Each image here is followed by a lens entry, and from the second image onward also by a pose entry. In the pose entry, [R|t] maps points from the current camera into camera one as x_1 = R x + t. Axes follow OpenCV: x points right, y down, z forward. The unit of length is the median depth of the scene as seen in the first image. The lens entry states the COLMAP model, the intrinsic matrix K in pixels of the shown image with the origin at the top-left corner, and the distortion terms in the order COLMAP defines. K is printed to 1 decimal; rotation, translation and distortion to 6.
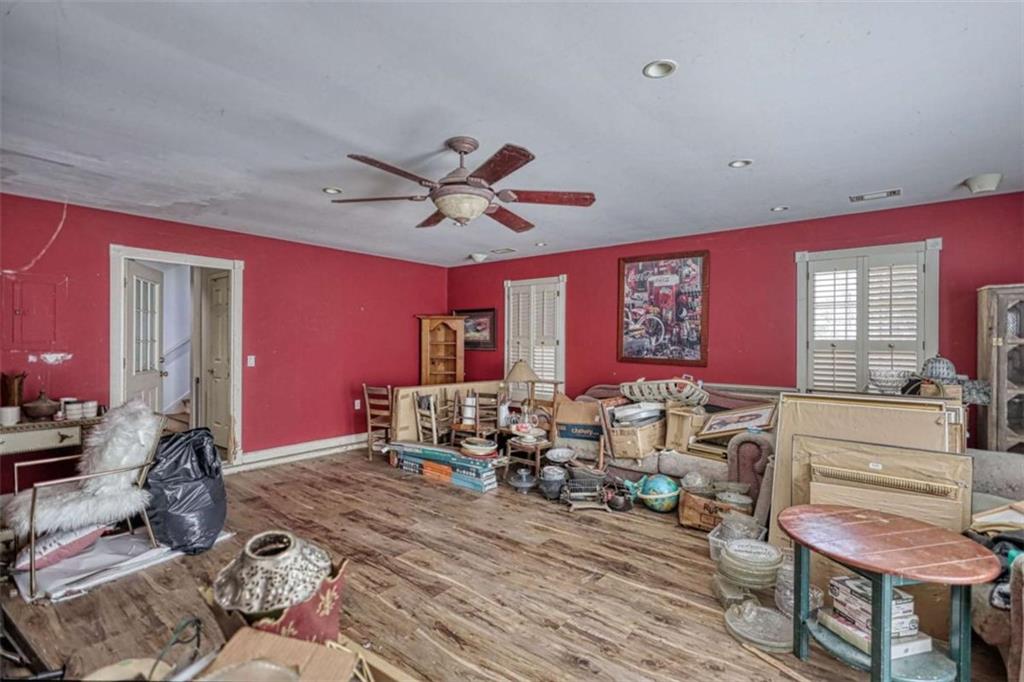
lens RADIAL K [[488.8, 0, 512.0], [0, 488.8, 341.0], [0, 0, 1]] dist [-0.000460, 0.000589]
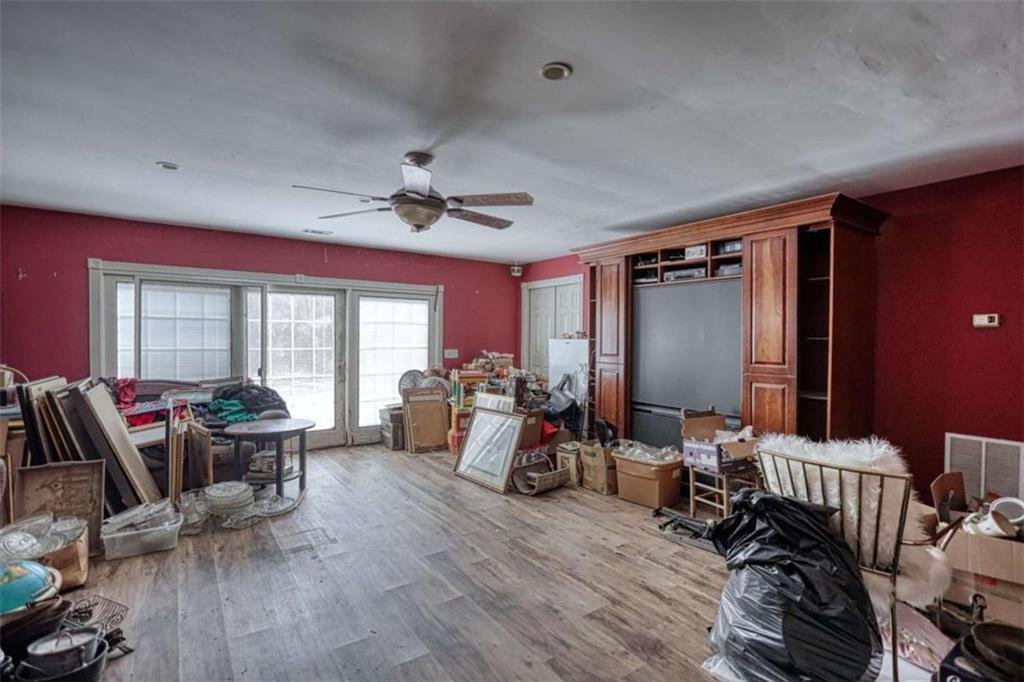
lens RADIAL K [[487.7, 0, 503.2], [0, 487.7, 342.1], [0, 0, 1]] dist [-0.000735, 0.000070]
pose [[-0.955307, -0.016532, 0.295151, -0.558129], [-0.013263, 0.999827, 0.013075, -0.007288], [-0.295316, 0.008576, -0.955361, 1.812728]]
